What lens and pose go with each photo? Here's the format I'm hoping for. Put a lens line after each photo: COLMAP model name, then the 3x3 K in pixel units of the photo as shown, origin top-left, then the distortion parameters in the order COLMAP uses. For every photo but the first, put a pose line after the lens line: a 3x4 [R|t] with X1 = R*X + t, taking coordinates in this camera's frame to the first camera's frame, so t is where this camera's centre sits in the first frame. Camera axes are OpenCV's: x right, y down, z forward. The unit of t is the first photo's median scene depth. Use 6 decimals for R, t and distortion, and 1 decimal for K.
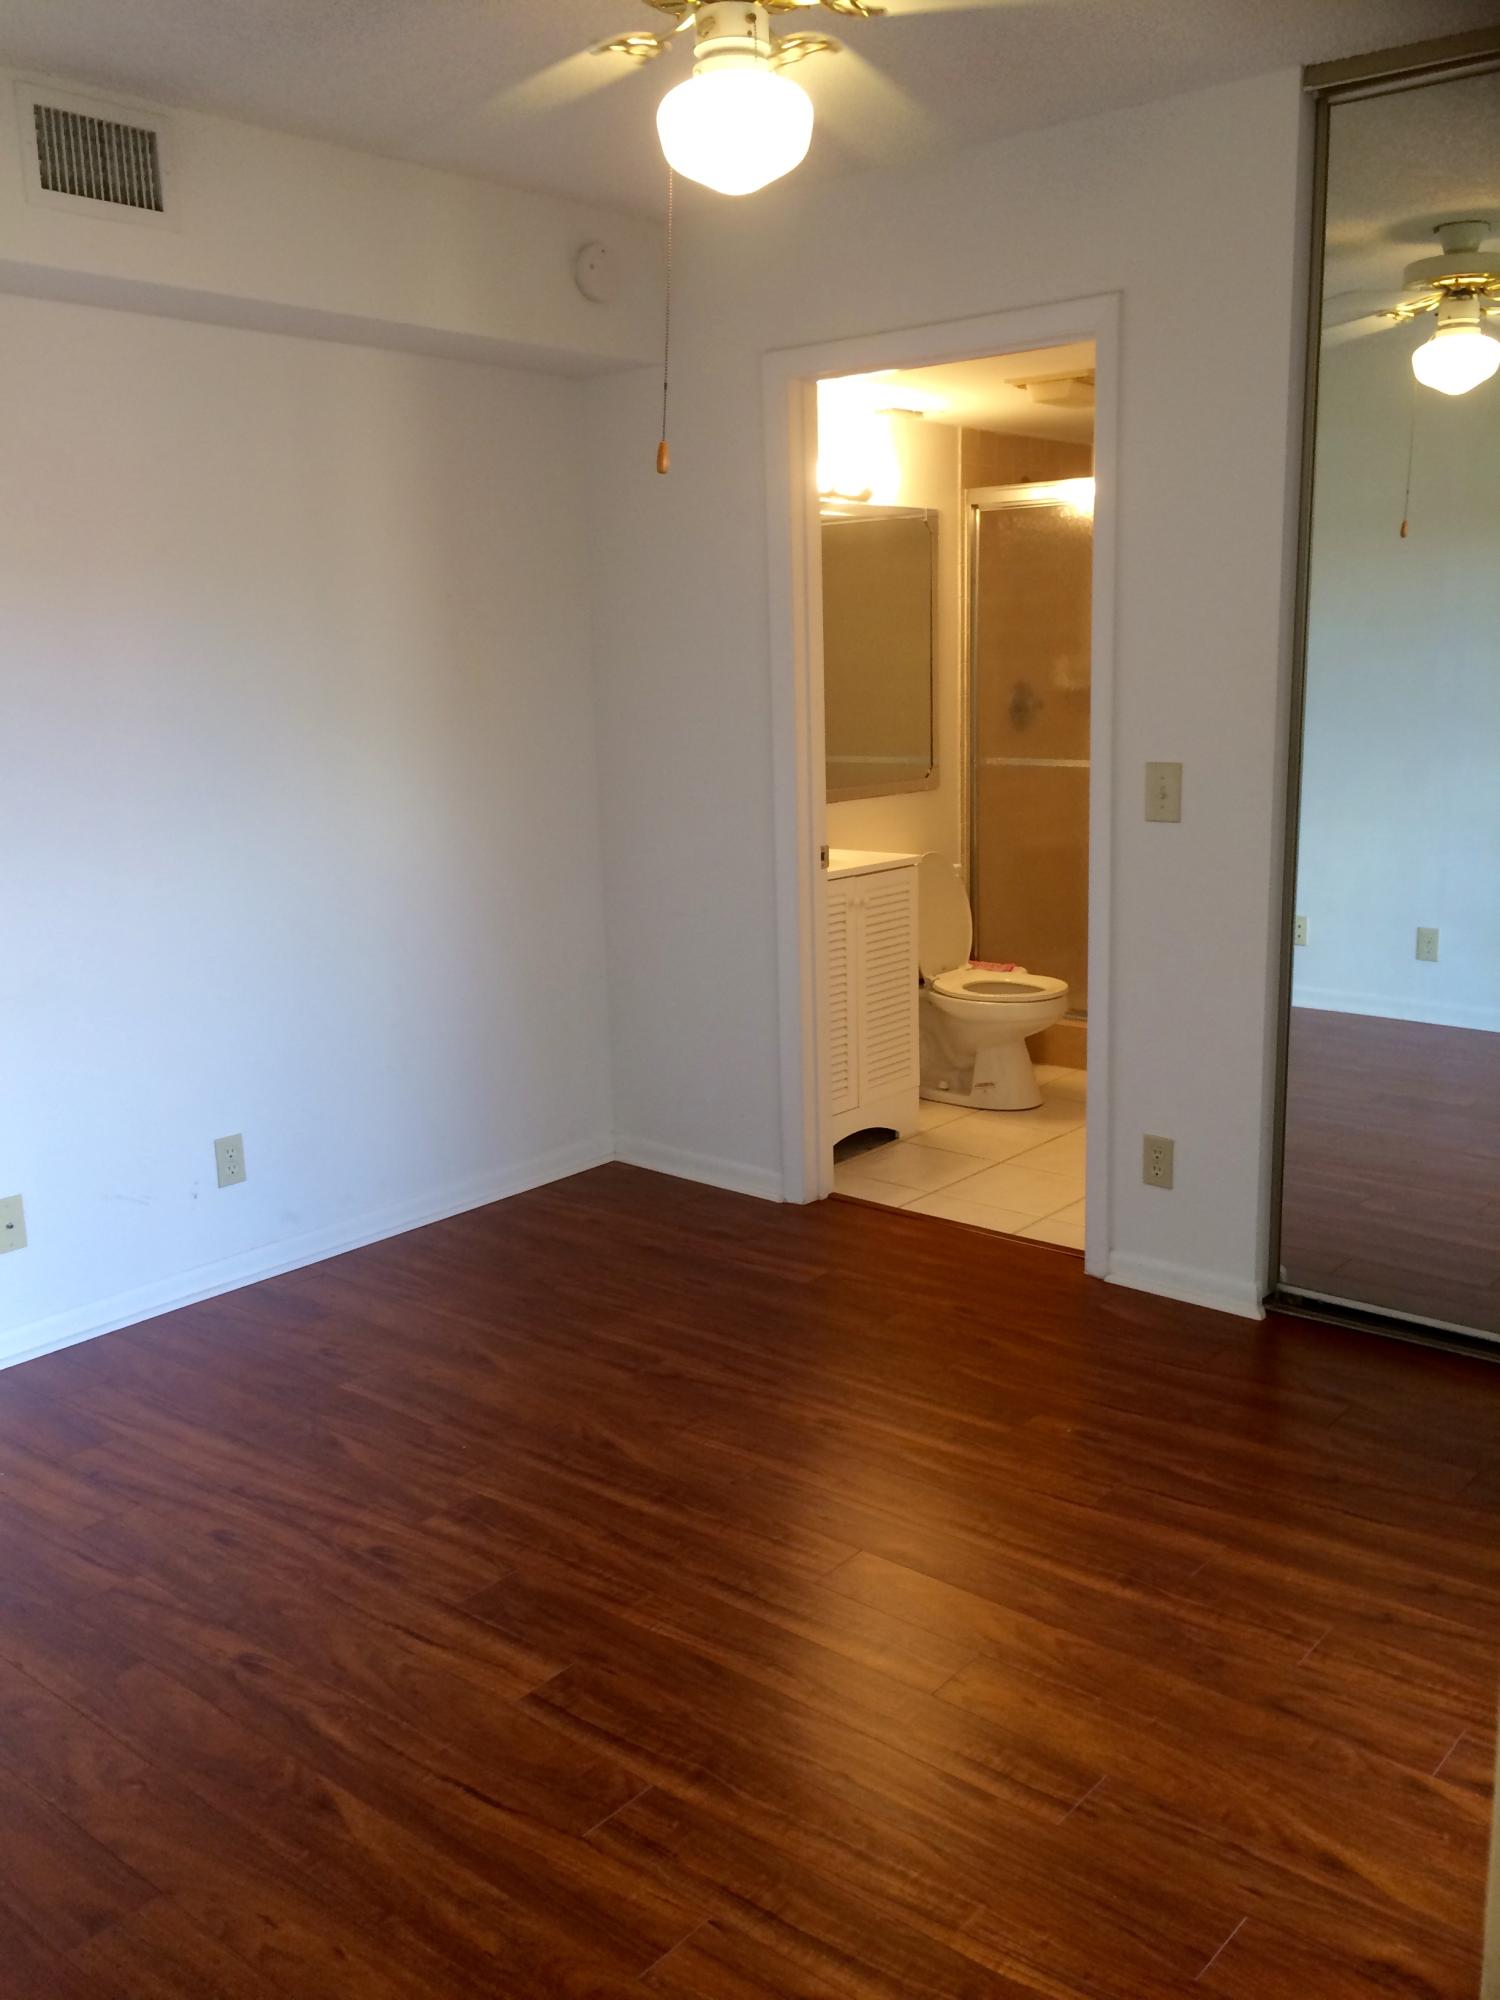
lens RADIAL K [[1714.5, 0, 750.0], [0, 1714.5, 1000.0], [0, 0, 1]] dist [0.006553, 0.002826]
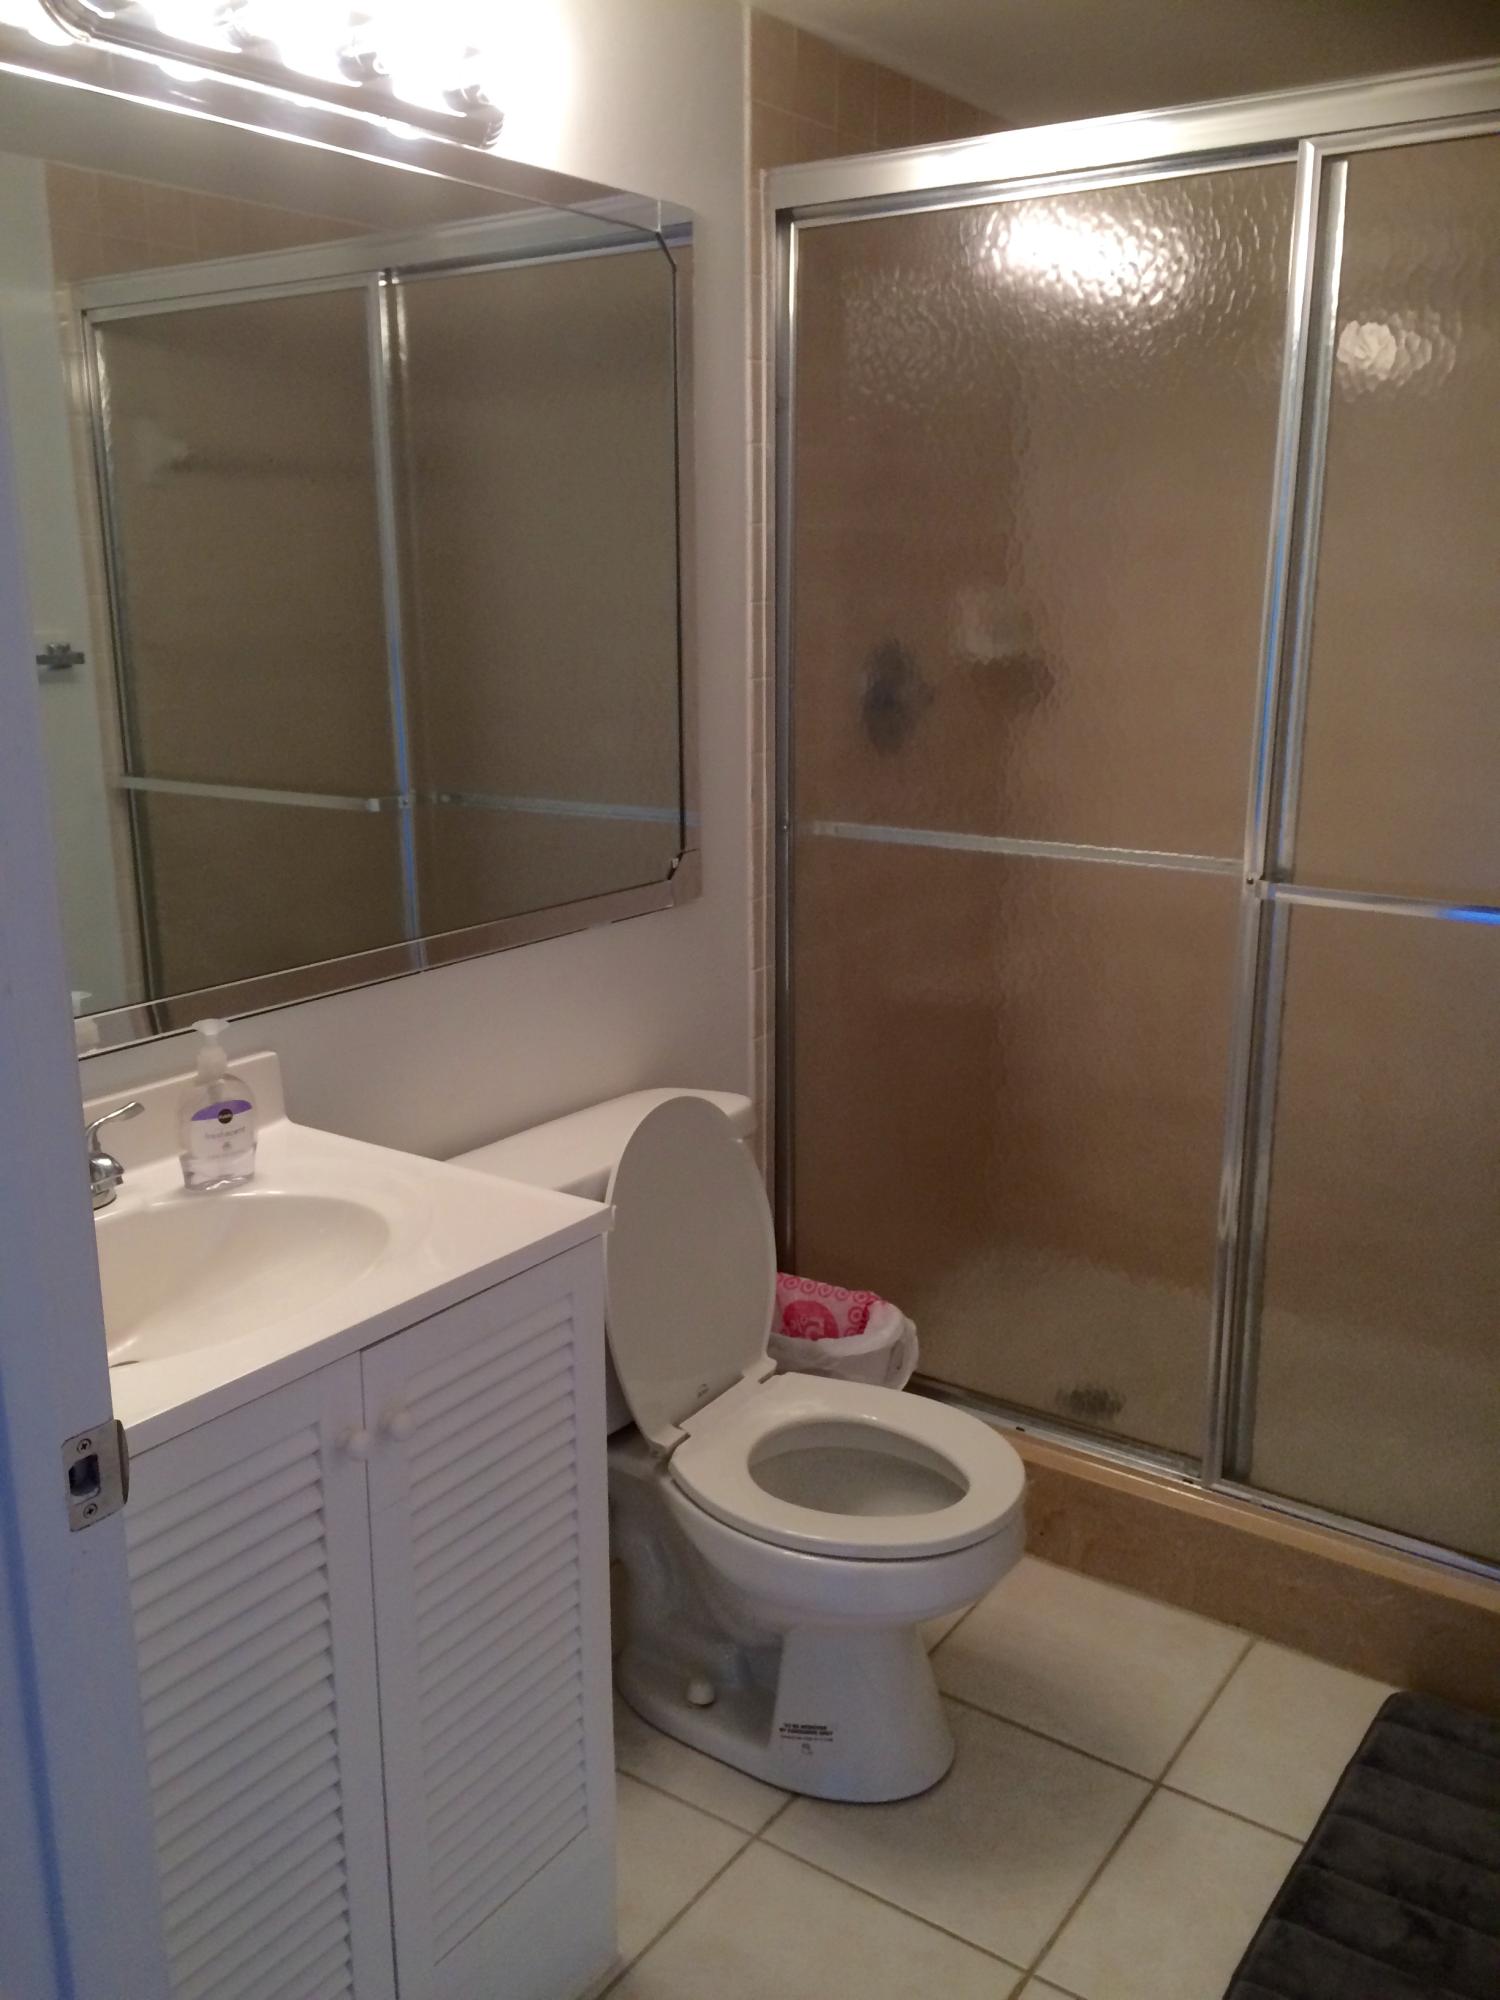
lens RADIAL K [[1714.5, 0, 750.0], [0, 1714.5, 1000.0], [0, 0, 1]] dist [0.006553, 0.002826]
pose [[0.995043, -0.003667, 0.099381, 0.080232], [-0.000615, 0.999074, 0.043027, -0.116714], [-0.099447, -0.042875, 0.994119, 0.577486]]
